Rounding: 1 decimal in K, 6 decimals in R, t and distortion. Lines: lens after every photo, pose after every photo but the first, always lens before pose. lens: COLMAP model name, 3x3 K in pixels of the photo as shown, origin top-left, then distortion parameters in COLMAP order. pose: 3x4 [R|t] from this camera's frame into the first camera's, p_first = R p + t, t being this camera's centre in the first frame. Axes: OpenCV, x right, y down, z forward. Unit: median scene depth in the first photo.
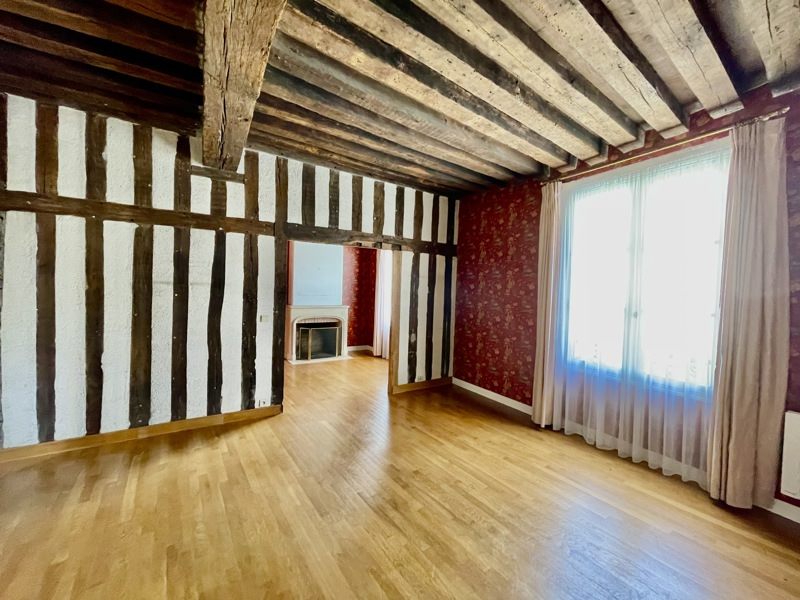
lens RADIAL K [[325.0, 0, 399.5], [0, 325.0, 295.7], [0, 0, 1]] dist [-0.001607, 0.000173]
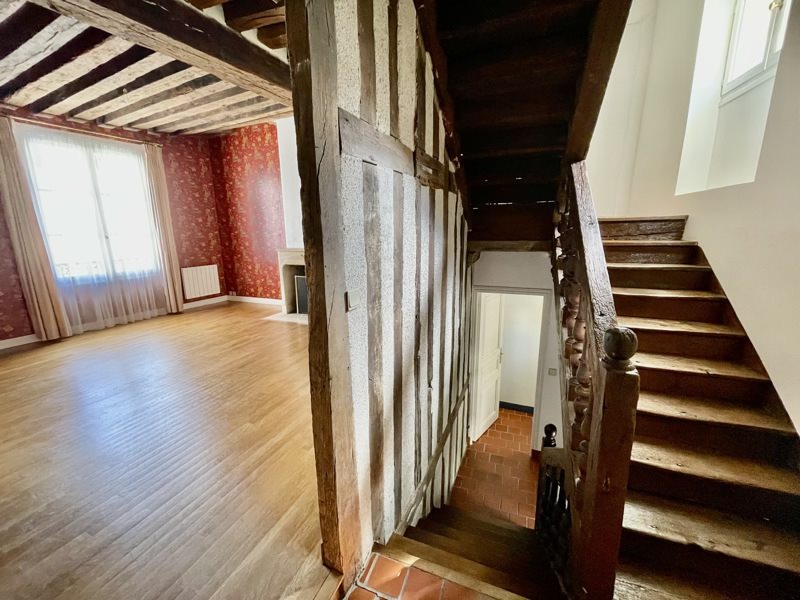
lens RADIAL K [[325.0, 0, 399.5], [0, 325.0, 295.7], [0, 0, 1]] dist [-0.001607, 0.000173]
pose [[-0.526538, -0.196607, 0.827105, -1.303656], [0.009484, 0.971473, 0.236962, -0.027735], [-0.850098, 0.132614, -0.509653, 0.571371]]
